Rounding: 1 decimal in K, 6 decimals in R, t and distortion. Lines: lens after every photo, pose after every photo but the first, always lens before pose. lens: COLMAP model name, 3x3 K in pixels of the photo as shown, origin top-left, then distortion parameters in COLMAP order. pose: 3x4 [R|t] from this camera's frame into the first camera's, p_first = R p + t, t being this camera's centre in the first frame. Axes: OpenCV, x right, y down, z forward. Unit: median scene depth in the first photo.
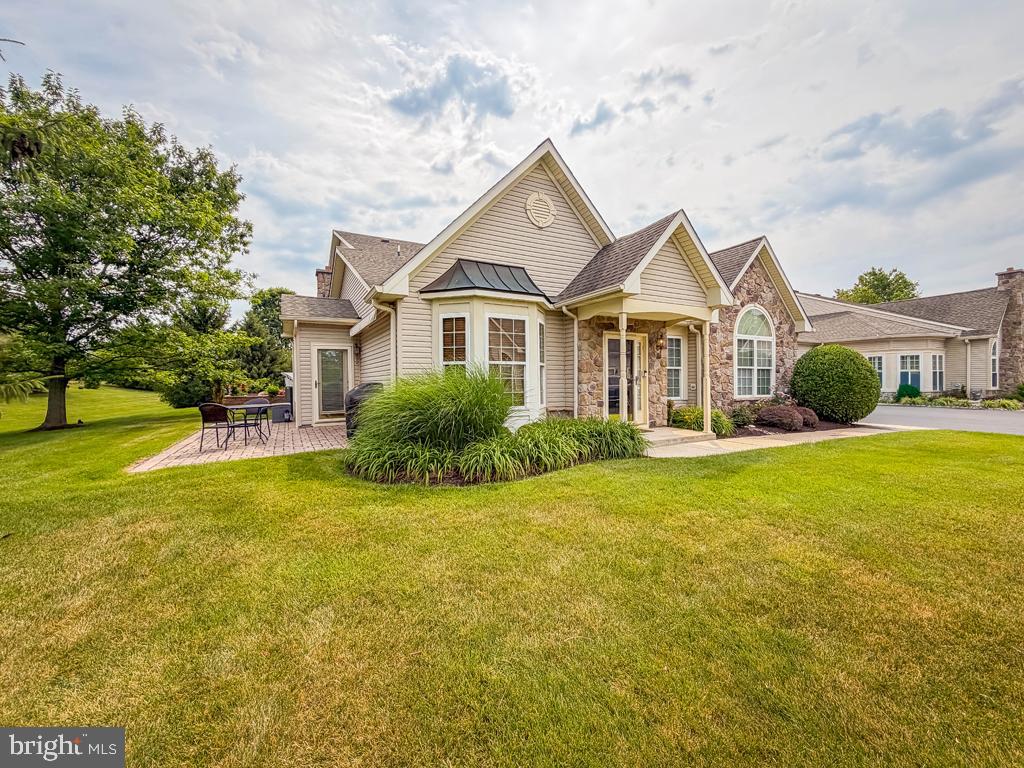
lens RADIAL K [[416.6, 0, 512.0], [0, 416.6, 384.0], [0, 0, 1]] dist [-0.000593, -0.000023]
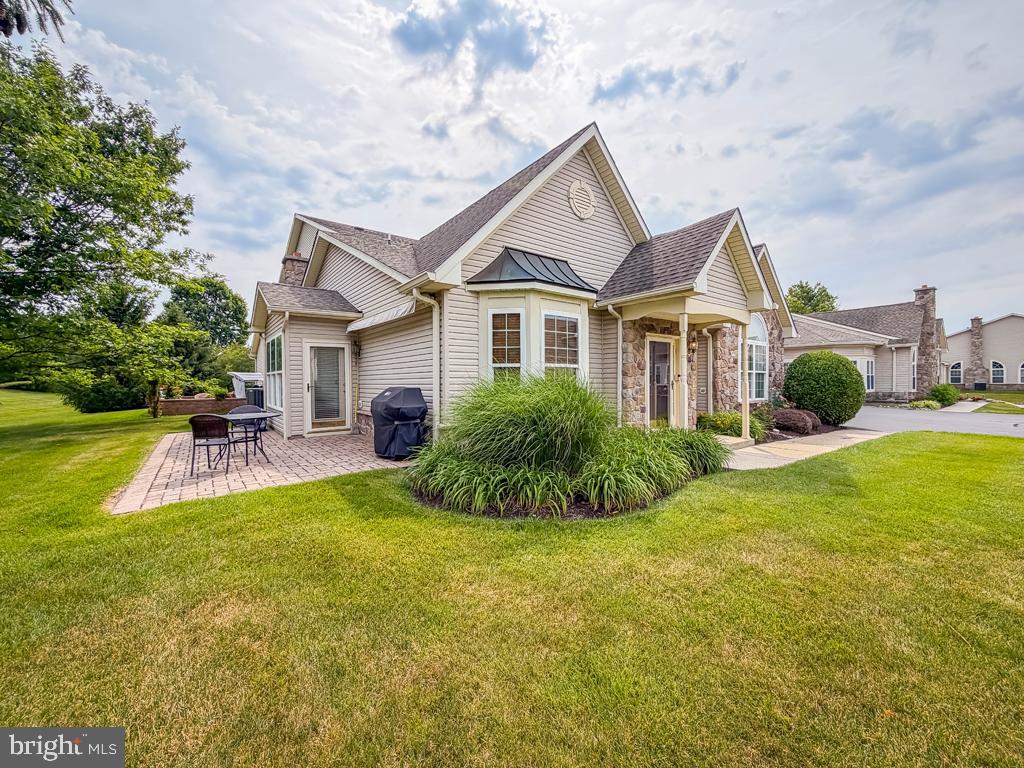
lens RADIAL K [[412.8, 0, 512.0], [0, 412.8, 384.0], [0, 0, 1]] dist [0.001160, -0.000056]
pose [[0.988681, 0.003198, 0.149996, -0.212717], [-0.003112, 0.999995, -0.000807, -0.008541], [-0.149998, 0.000332, 0.988686, 0.115962]]
